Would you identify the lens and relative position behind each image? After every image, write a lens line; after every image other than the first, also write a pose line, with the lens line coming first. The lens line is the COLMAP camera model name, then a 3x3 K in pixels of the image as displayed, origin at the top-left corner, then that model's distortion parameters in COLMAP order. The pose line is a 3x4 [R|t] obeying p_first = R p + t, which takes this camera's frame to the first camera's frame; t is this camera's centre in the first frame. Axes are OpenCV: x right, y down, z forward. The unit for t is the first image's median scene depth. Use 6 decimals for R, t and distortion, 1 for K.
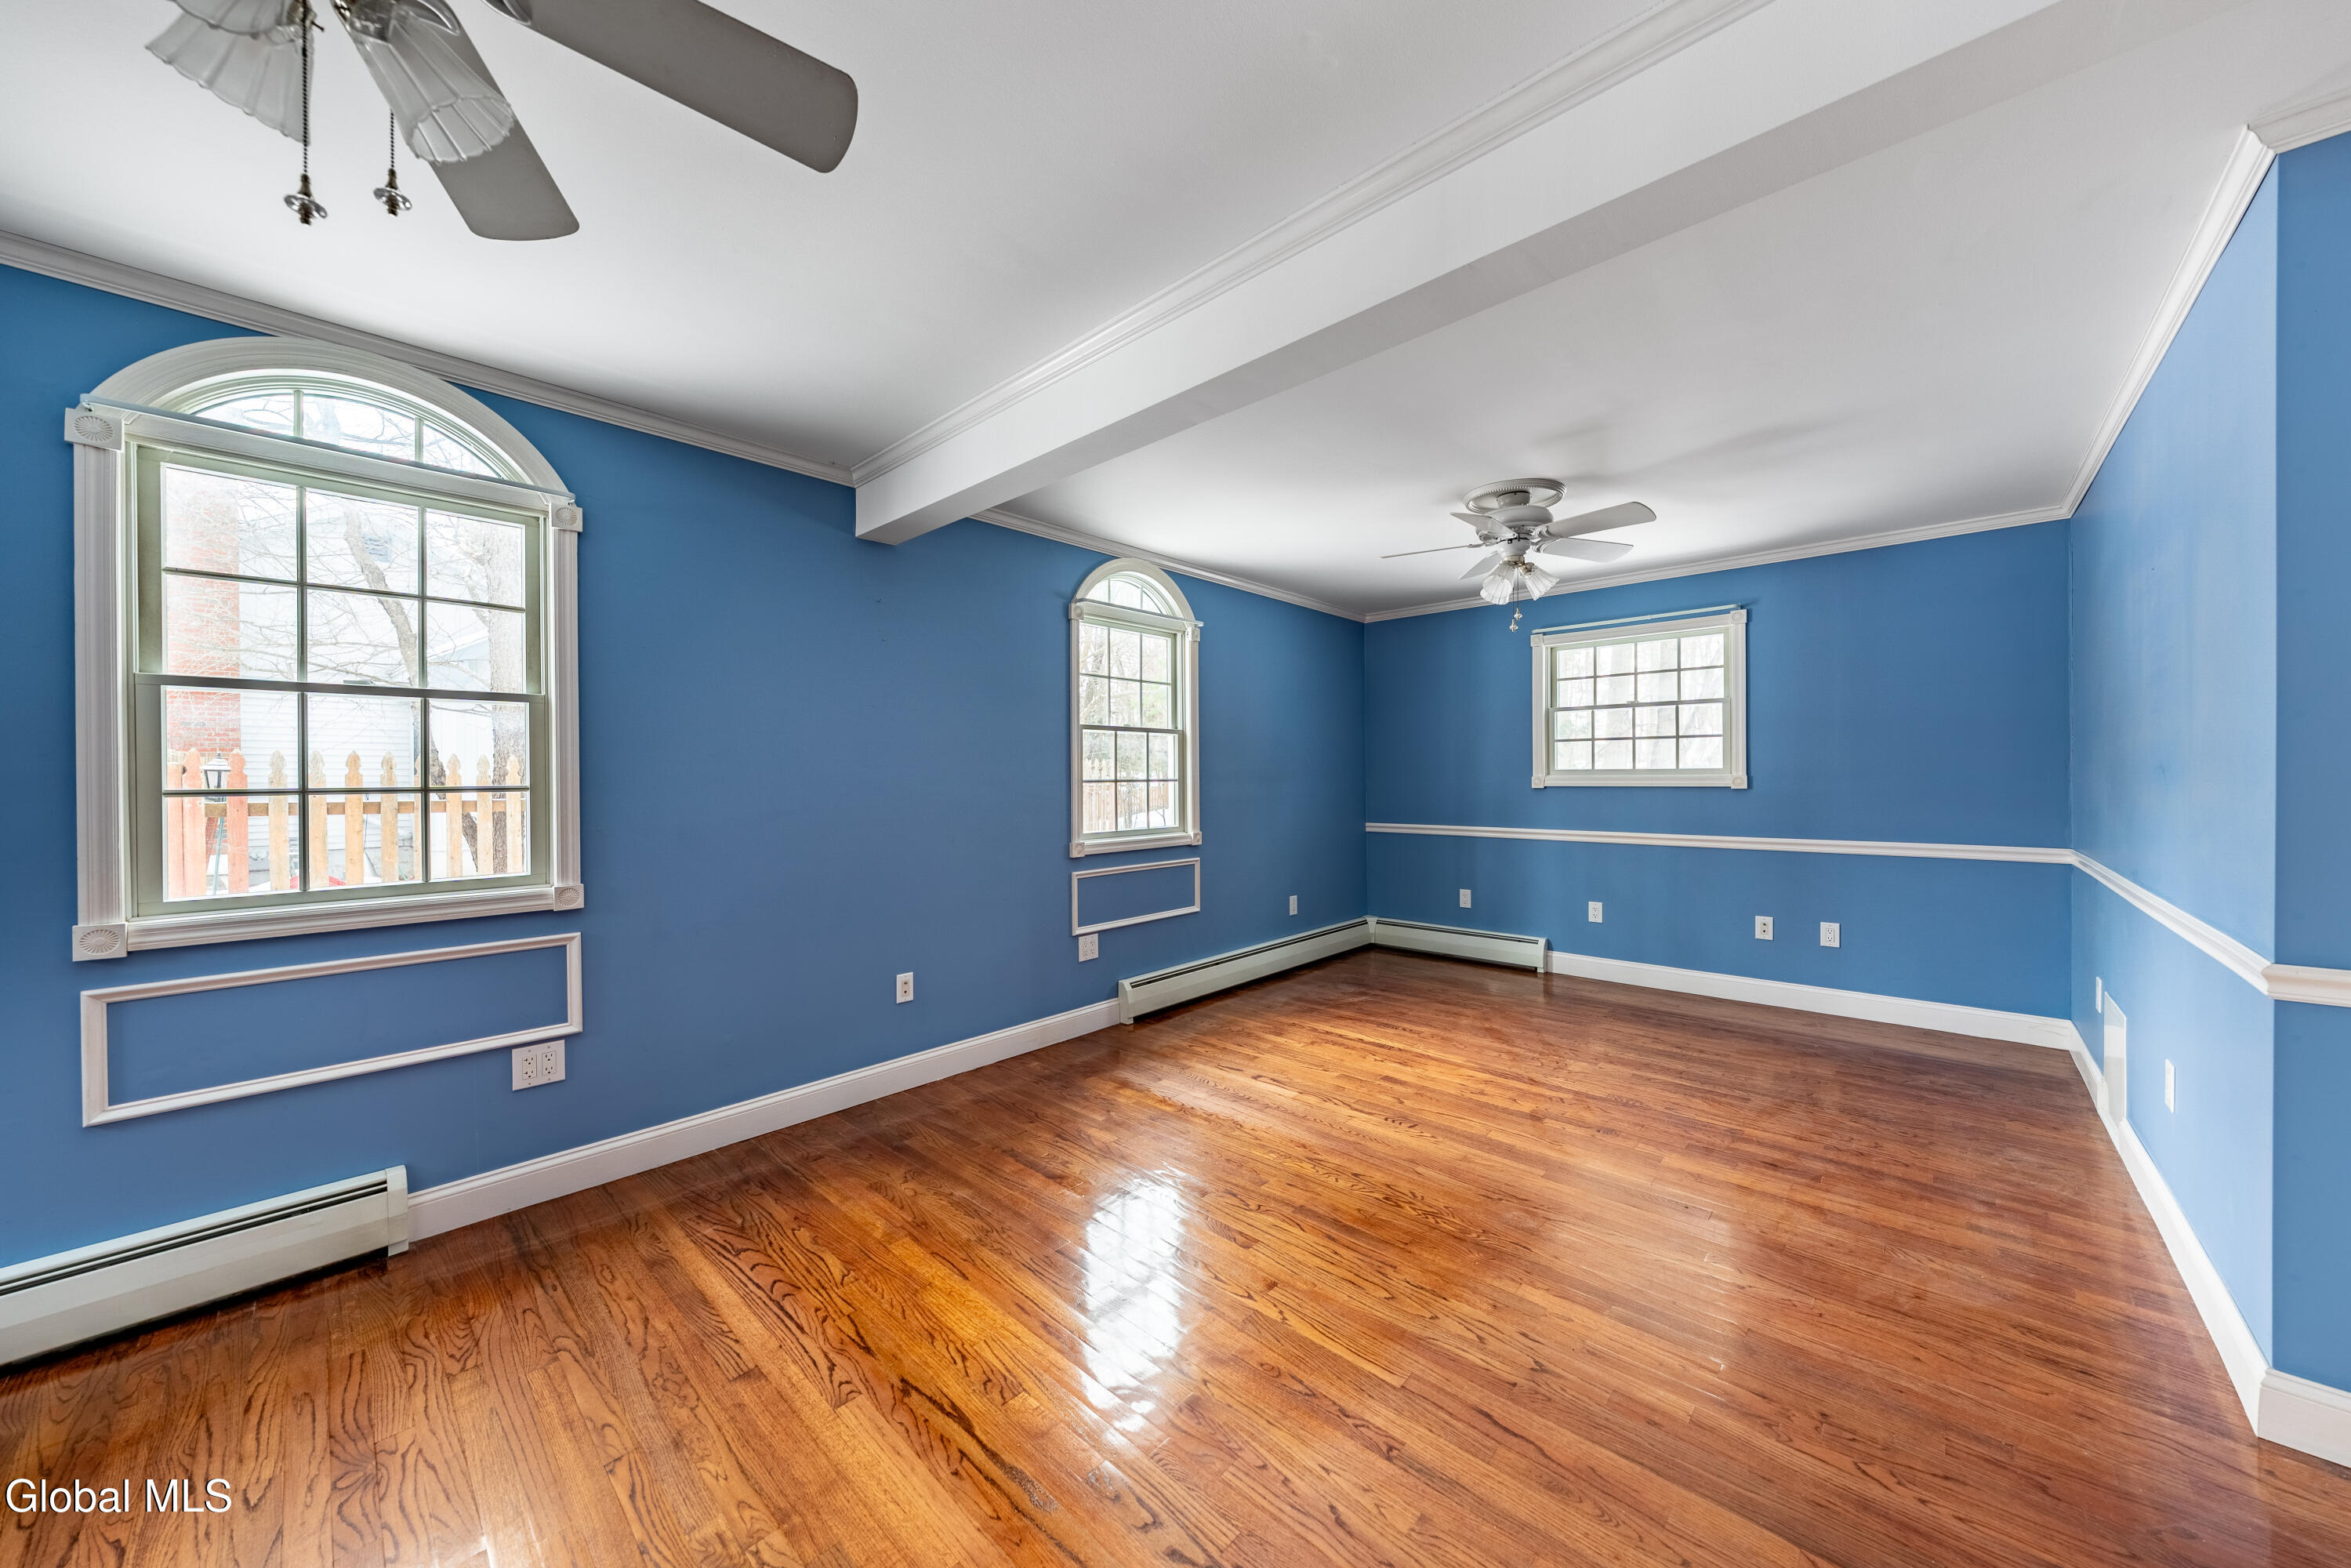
lens RADIAL K [[820.0, 0, 1172.2], [0, 820.0, 776.1], [0, 0, 1]] dist [-0.005031, -0.000348]
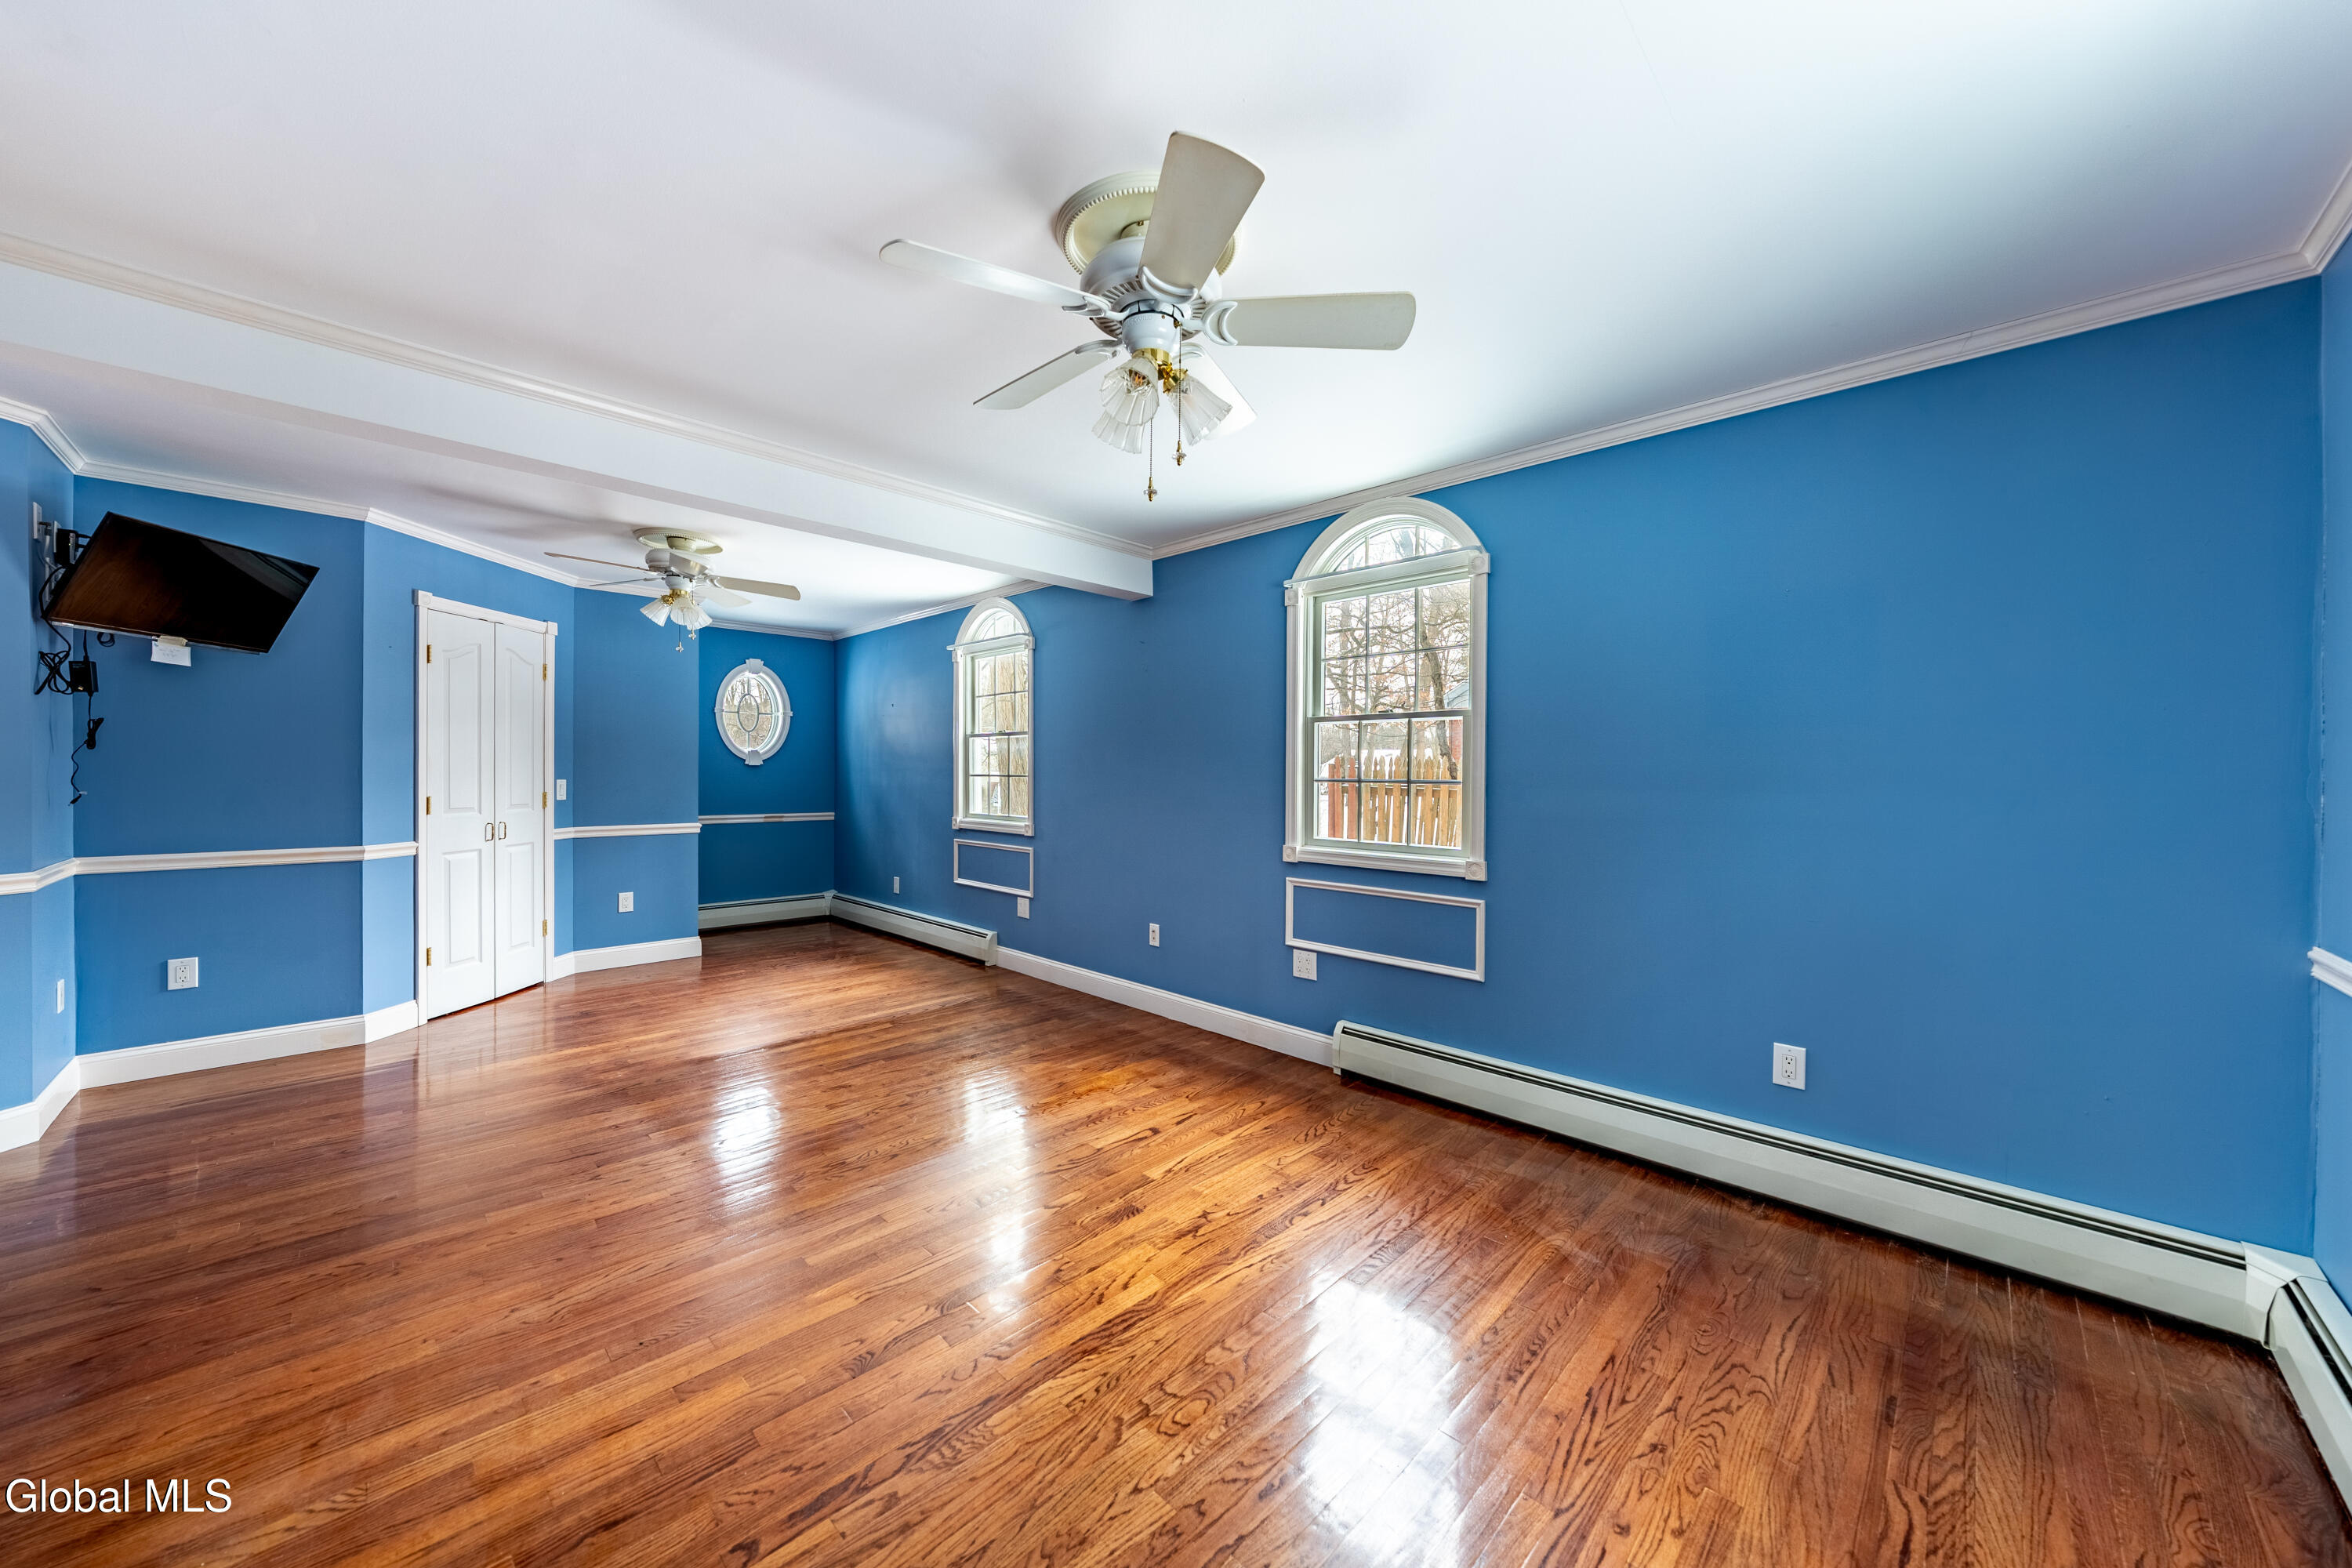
lens RADIAL K [[820.3, 0, 1180.1], [0, 820.3, 775.5], [0, 0, 1]] dist [-0.005031, -0.000348]
pose [[-0.022446, 0.010255, -0.999695, 0.826707], [-0.011337, 0.999880, 0.010511, -0.006874], [0.999684, 0.011569, -0.022327, 0.911403]]
